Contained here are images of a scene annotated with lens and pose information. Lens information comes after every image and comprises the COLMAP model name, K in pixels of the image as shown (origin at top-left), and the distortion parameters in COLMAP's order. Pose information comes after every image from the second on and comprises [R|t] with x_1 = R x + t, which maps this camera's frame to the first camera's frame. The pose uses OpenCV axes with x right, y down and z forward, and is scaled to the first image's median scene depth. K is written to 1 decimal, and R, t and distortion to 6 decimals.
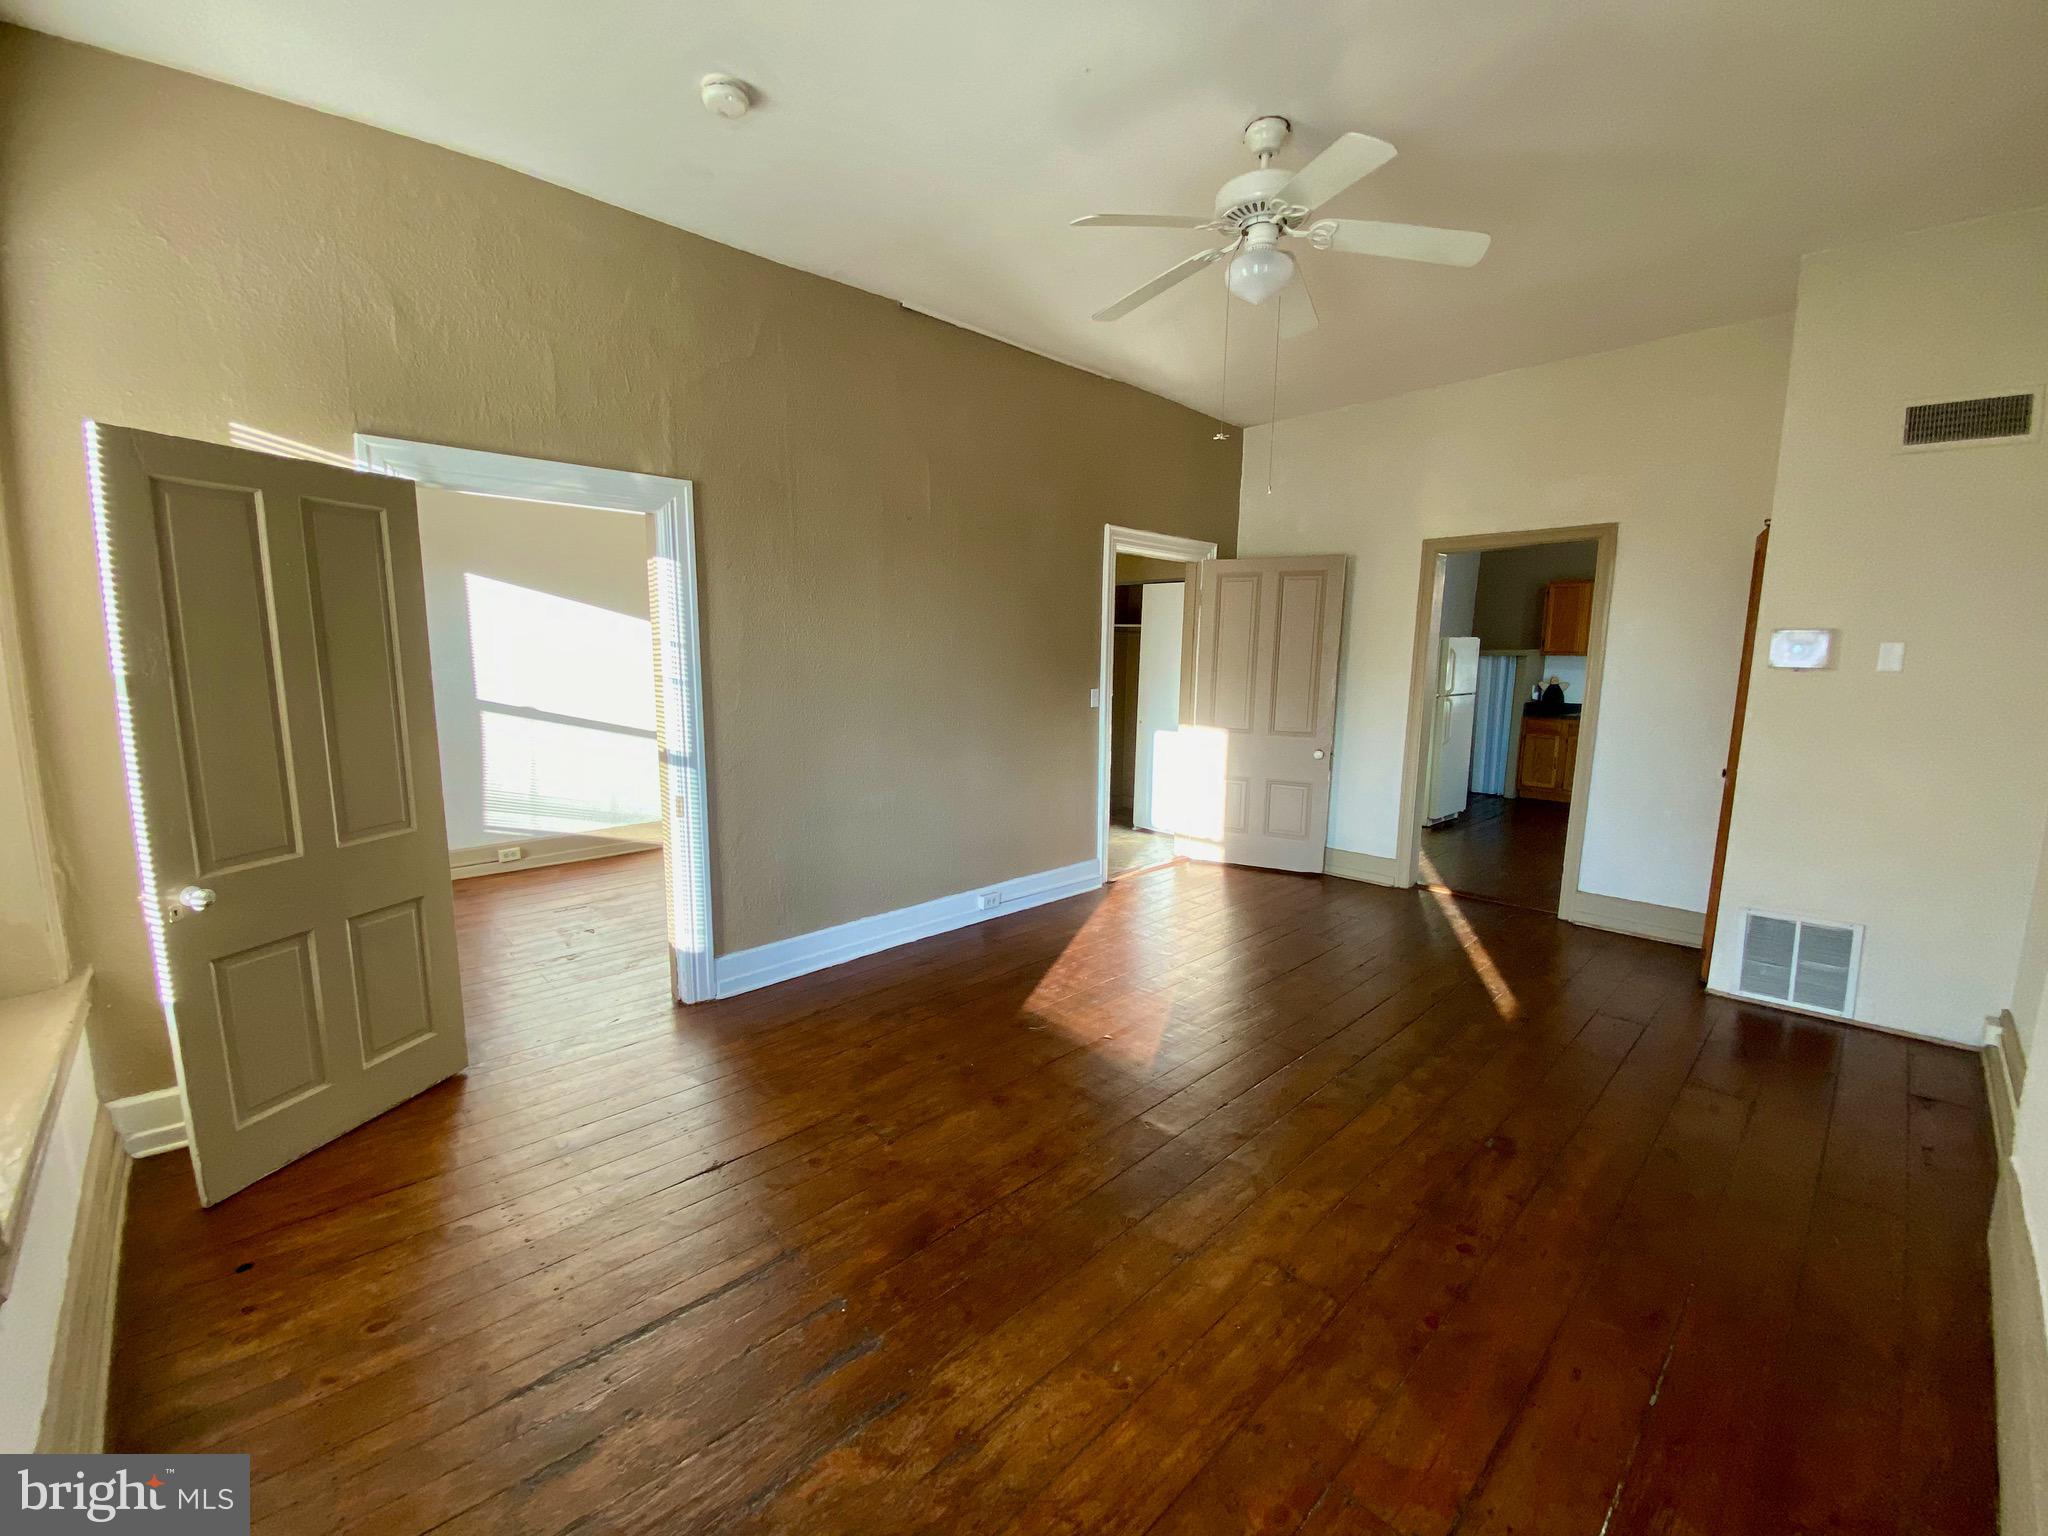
lens RADIAL K [[833.1, 0, 1031.6], [0, 833.1, 770.4], [0, 0, 1]] dist [0.000331, -0.000133]
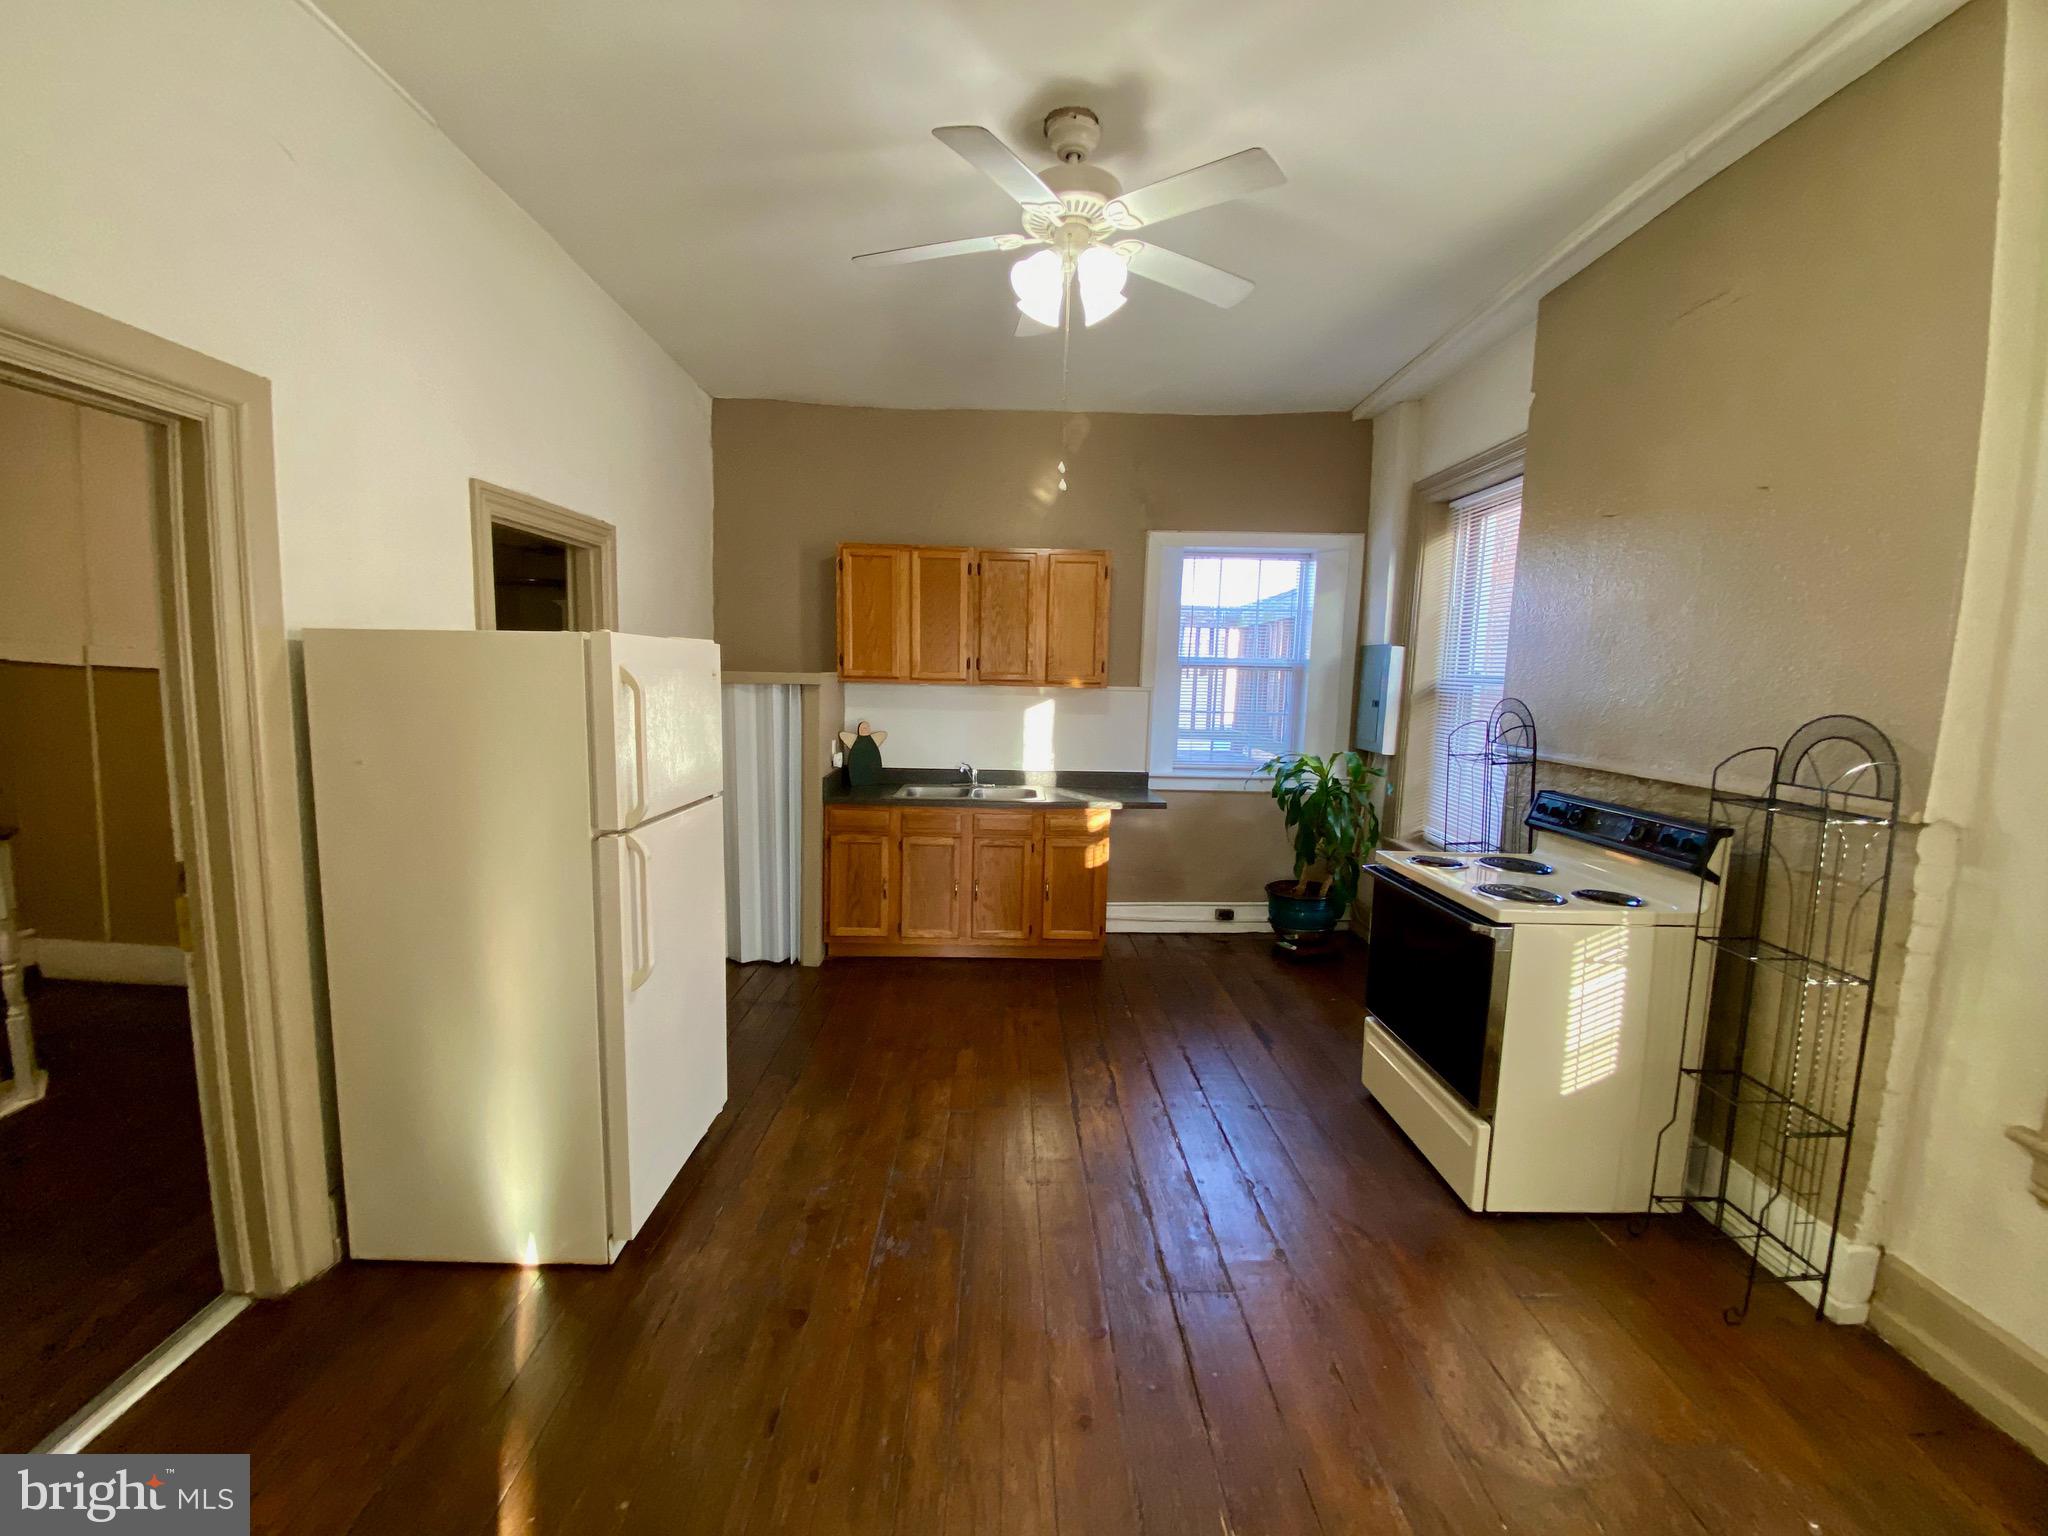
lens RADIAL K [[833.1, 0, 1027.4], [0, 833.1, 765.9], [0, 0, 1]] dist [0.000331, -0.000133]
pose [[0.685967, -0.070528, 0.724206, 0.306494], [0.090876, 0.995803, 0.010900, -0.080028], [-0.721935, 0.058336, 0.689497, 0.551706]]
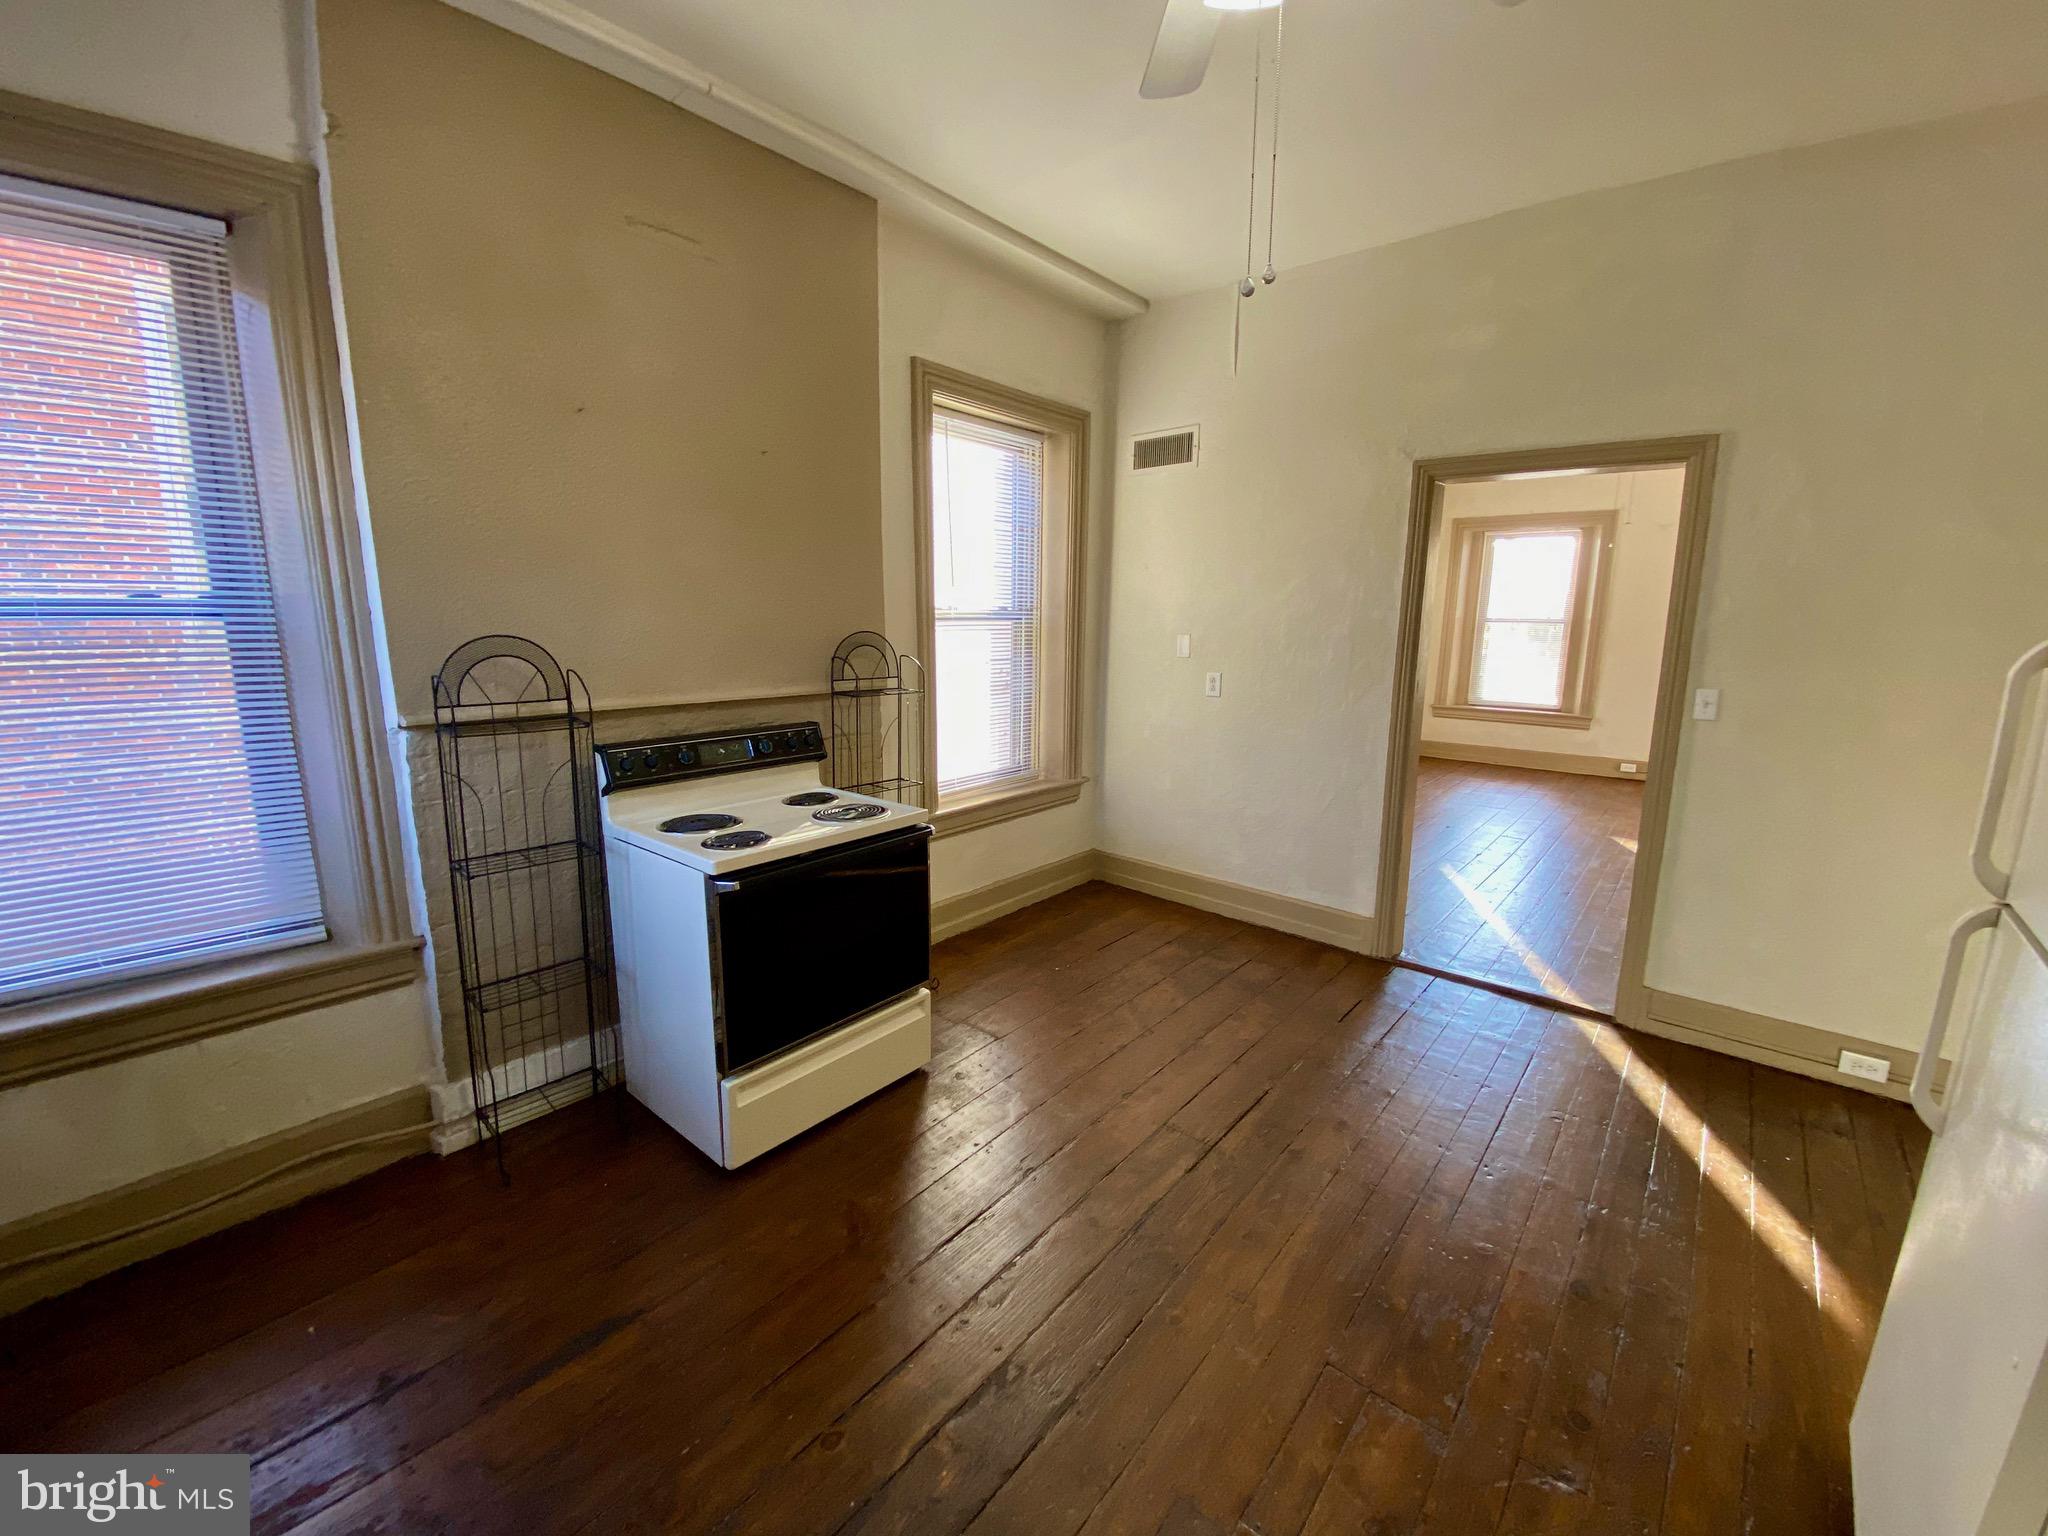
lens RADIAL K [[833.1, 0, 1019.3], [0, 833.1, 781.9], [0, 0, 1]] dist [0.000331, -0.000133]
pose [[-0.996669, 0.004906, -0.081409, 0.894561], [-0.023734, 0.937538, 0.347071, -0.198983], [0.078026, 0.347847, -0.934299, 1.311556]]
